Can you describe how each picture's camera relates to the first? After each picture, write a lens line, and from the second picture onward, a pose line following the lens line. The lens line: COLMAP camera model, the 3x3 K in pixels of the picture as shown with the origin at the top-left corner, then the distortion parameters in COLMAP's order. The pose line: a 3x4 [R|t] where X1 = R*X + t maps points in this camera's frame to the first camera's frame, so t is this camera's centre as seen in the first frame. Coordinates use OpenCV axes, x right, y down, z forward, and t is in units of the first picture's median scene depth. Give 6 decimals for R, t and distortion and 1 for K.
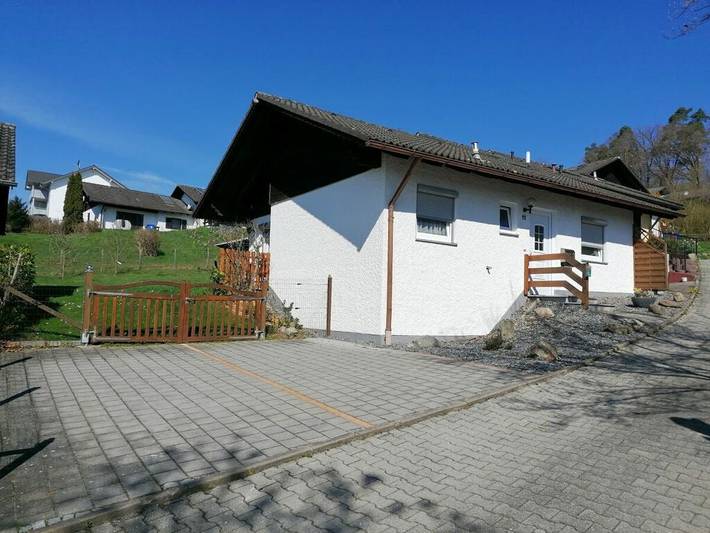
lens RADIAL K [[491.9, 0, 355.0], [0, 491.9, 266.5], [0, 0, 1]] dist [-0.006301, -0.005257]
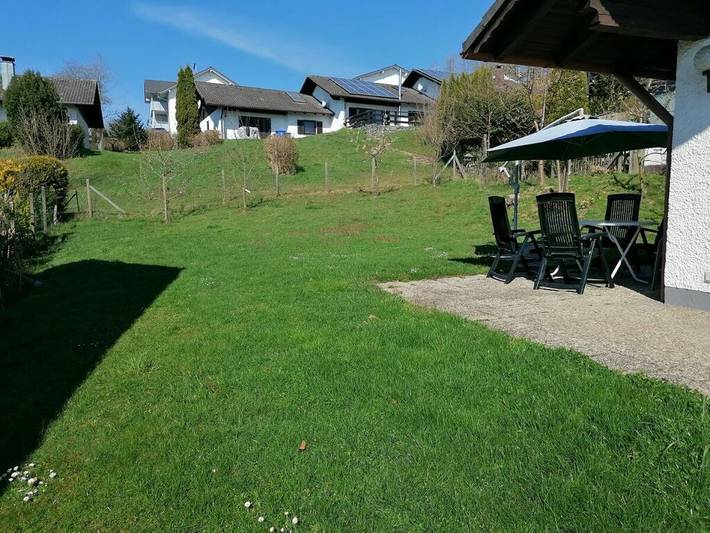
lens RADIAL K [[491.9, 0, 355.0], [0, 491.9, 266.5], [0, 0, 1]] dist [-0.006301, -0.005257]
pose [[0.970844, -0.006976, -0.239610, -0.114335], [0.053806, 0.980413, 0.189463, -0.014473], [0.233595, -0.196831, 0.952203, 0.239723]]
